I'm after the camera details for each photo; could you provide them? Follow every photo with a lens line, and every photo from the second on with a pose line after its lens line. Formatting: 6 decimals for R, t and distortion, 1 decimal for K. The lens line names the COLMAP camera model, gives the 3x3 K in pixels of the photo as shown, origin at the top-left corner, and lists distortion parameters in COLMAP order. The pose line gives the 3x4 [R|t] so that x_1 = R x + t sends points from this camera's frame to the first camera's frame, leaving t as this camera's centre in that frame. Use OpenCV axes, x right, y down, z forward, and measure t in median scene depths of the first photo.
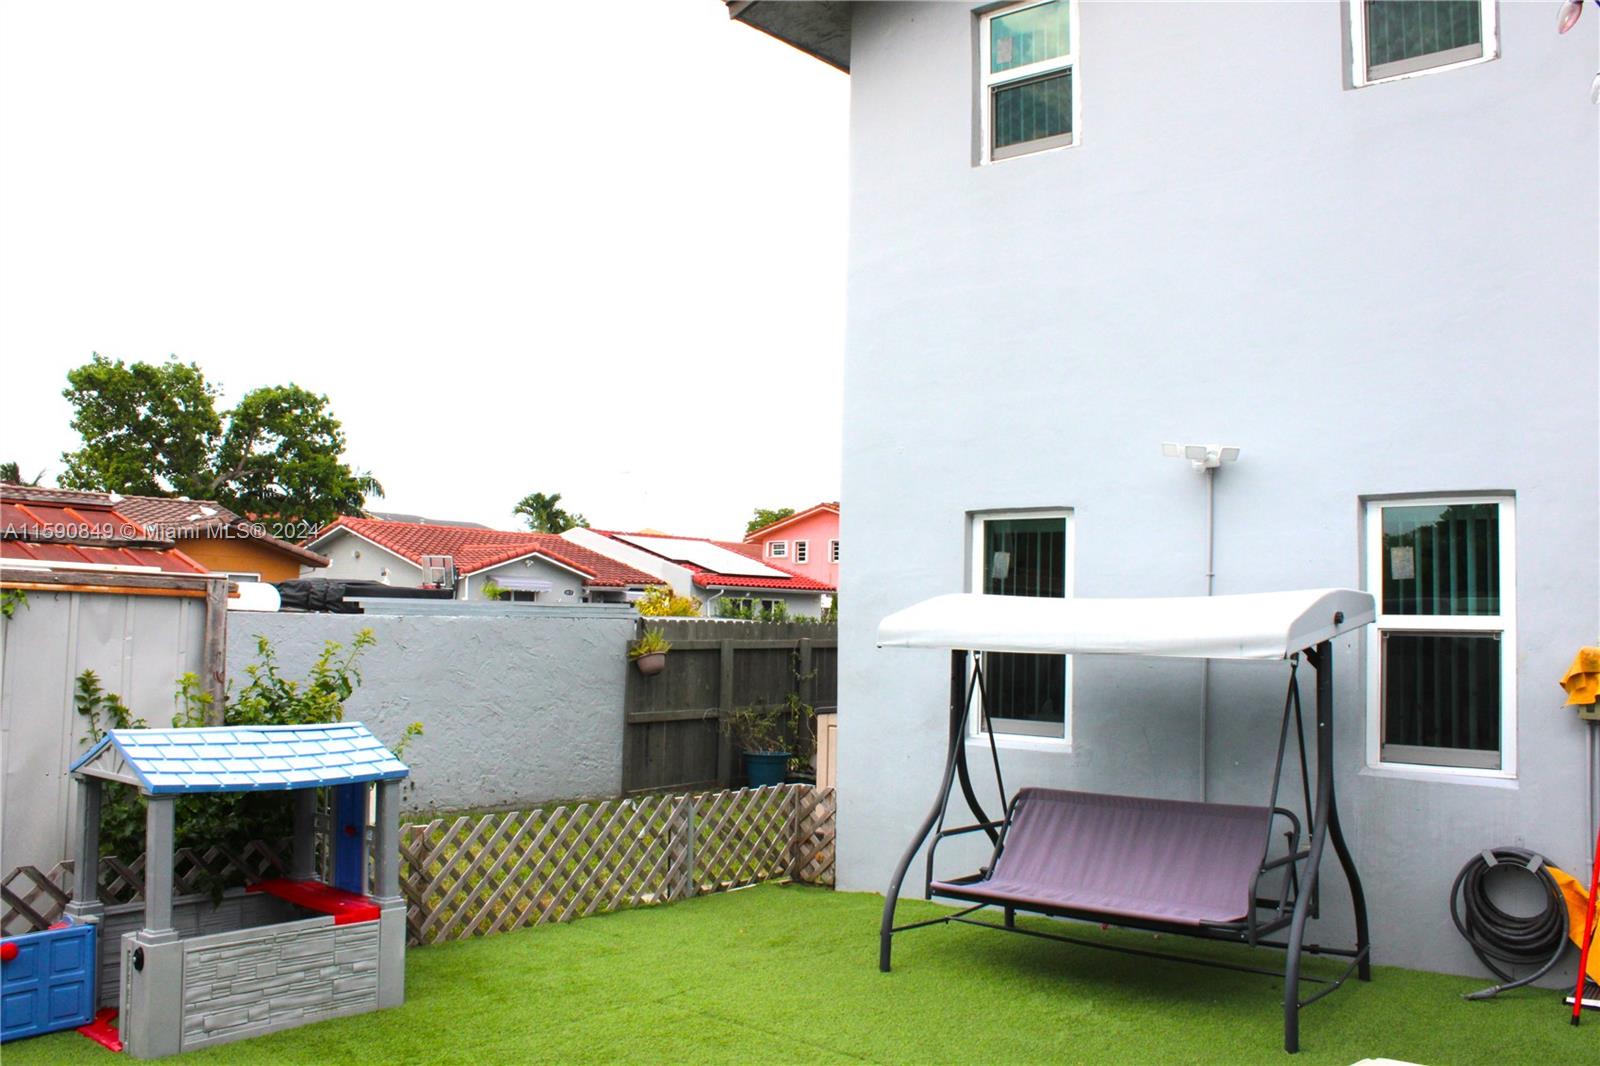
lens RADIAL K [[1322.7, 0, 793.0], [0, 1322.7, 533.2], [0, 0, 1]] dist [-0.152495, 0.116971]
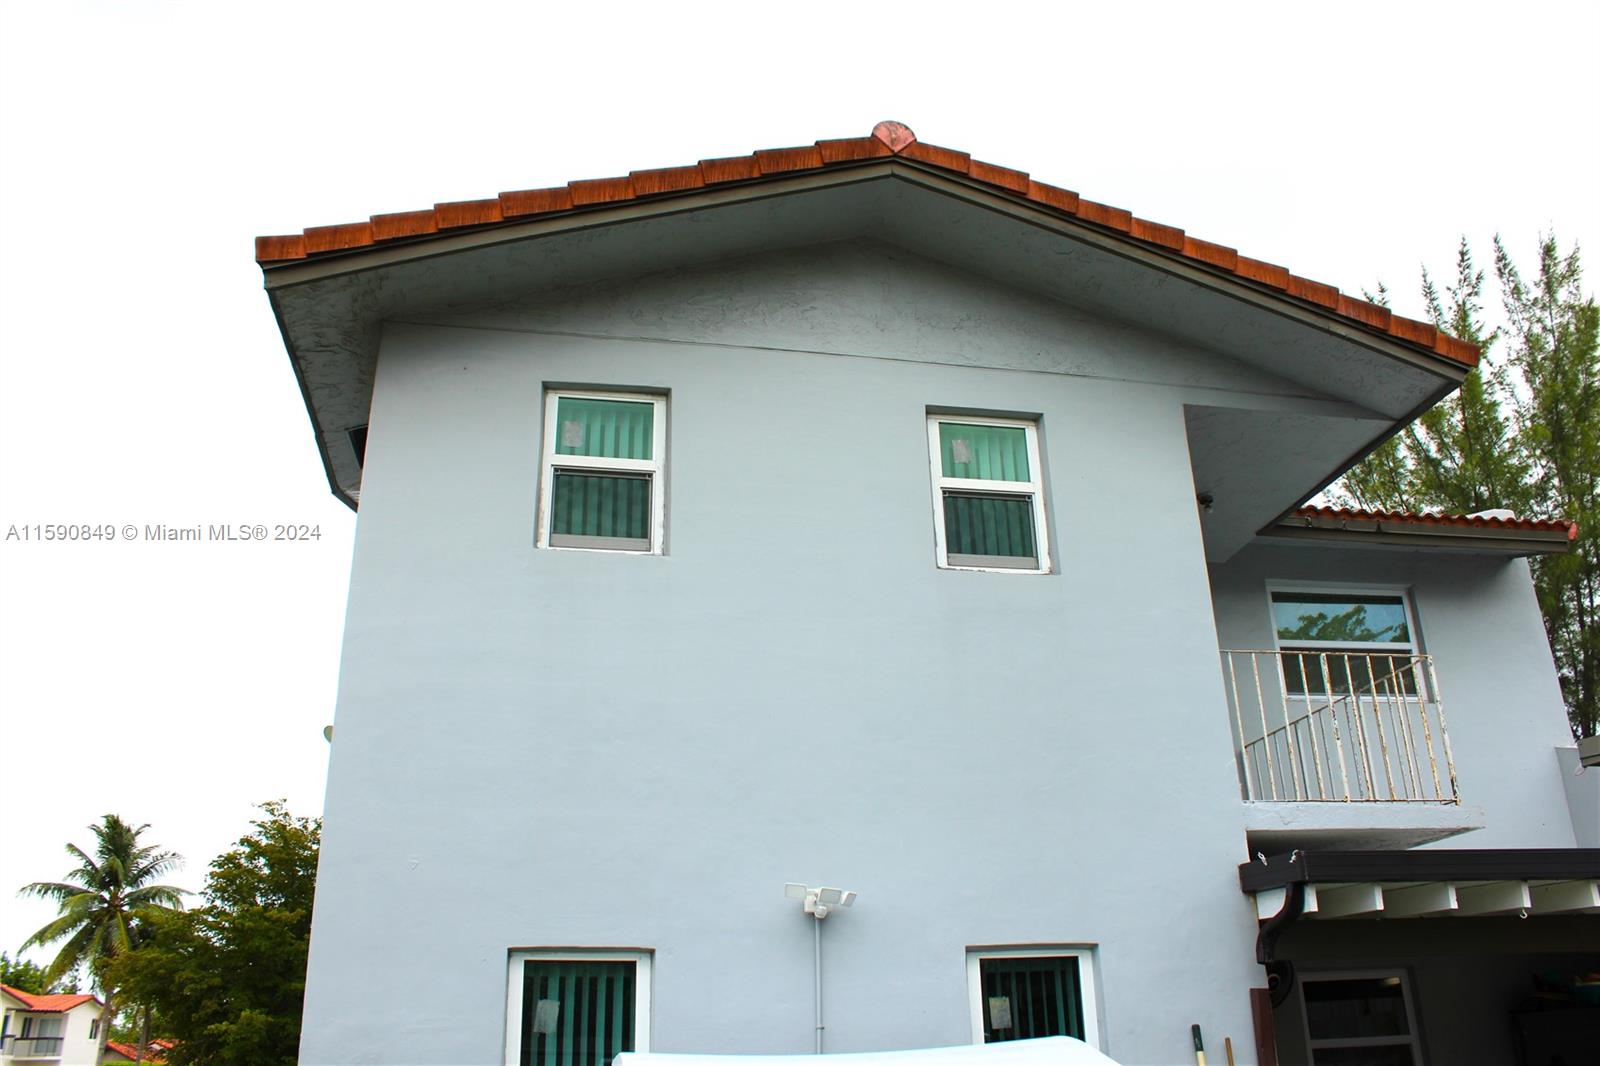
lens RADIAL K [[1322.7, 0, 796.9], [0, 1322.7, 532.1], [0, 0, 1]] dist [-0.152495, 0.116971]
pose [[0.649235, 0.265518, 0.712738, -0.448691], [-0.010795, 0.940210, -0.340426, 0.014318], [-0.760512, 0.213322, 0.613283, 0.365113]]
